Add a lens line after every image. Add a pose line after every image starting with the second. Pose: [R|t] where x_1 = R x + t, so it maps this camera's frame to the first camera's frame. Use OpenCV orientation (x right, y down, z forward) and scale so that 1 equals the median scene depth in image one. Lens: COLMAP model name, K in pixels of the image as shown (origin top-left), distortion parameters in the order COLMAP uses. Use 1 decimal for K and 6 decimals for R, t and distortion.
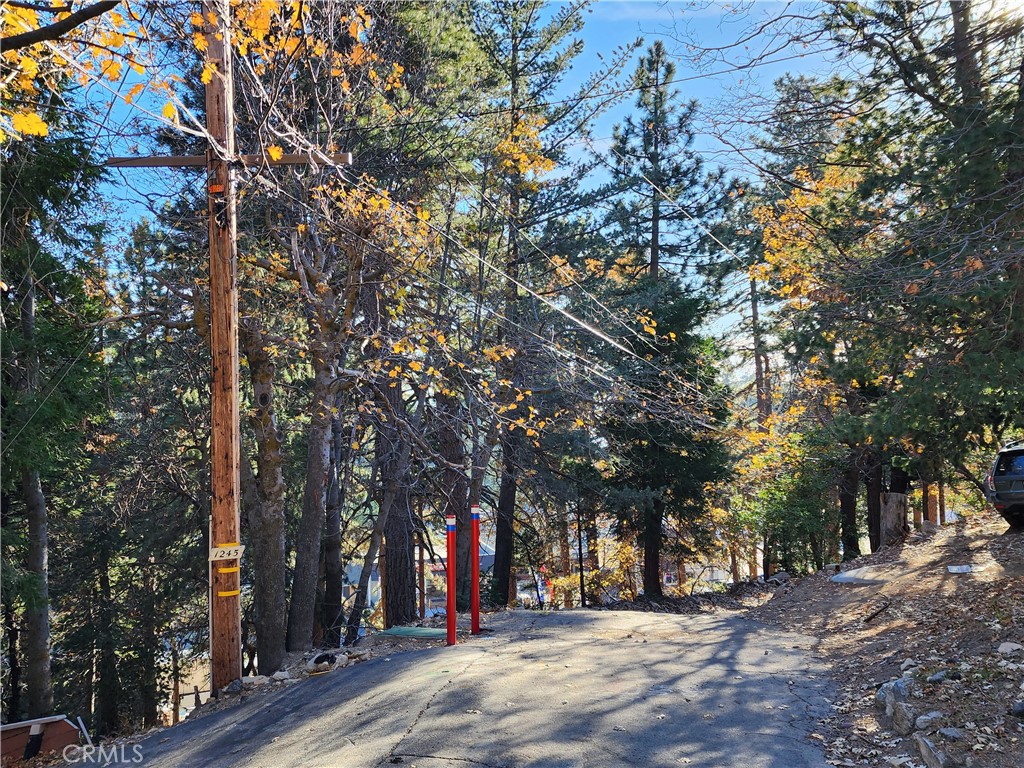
lens RADIAL K [[686.4, 0, 511.8], [0, 686.4, 383.6], [0, 0, 1]] dist [-0.002592, -0.000475]
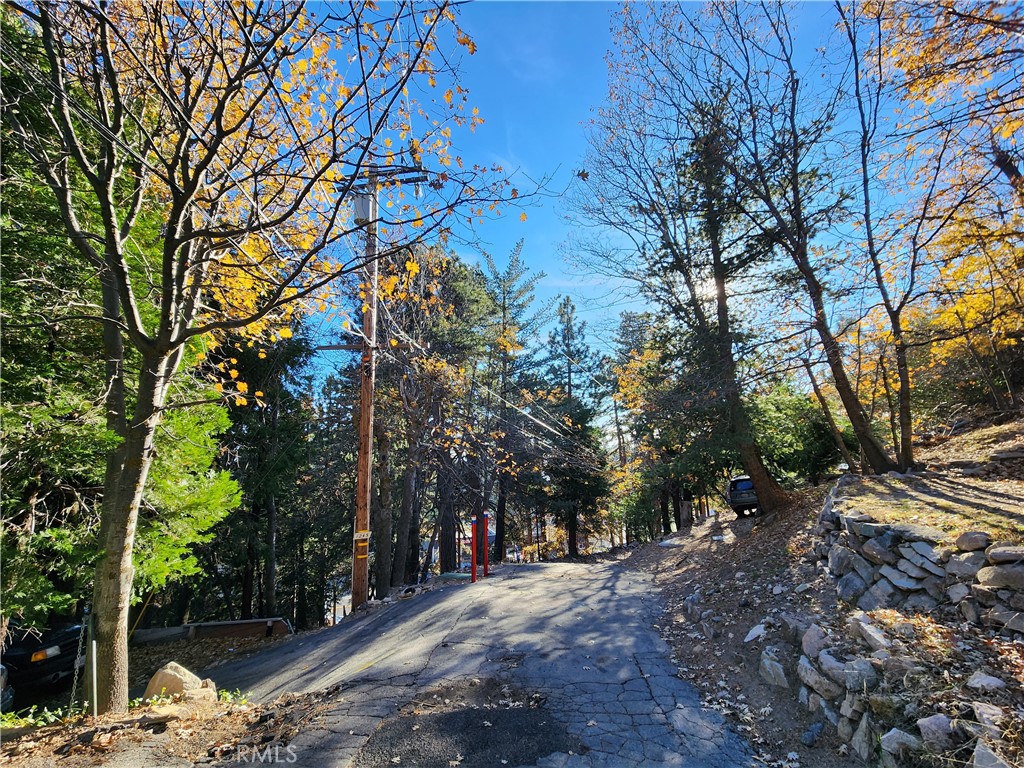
lens RADIAL K [[417.3, 0, 510.1], [0, 417.3, 387.6], [0, 0, 1]] dist [0.003620, -0.000041]
pose [[0.999875, -0.004393, 0.015213, 0.001673], [0.006550, 0.989446, -0.144756, -0.002763], [-0.014416, 0.144838, 0.989350, -0.295984]]
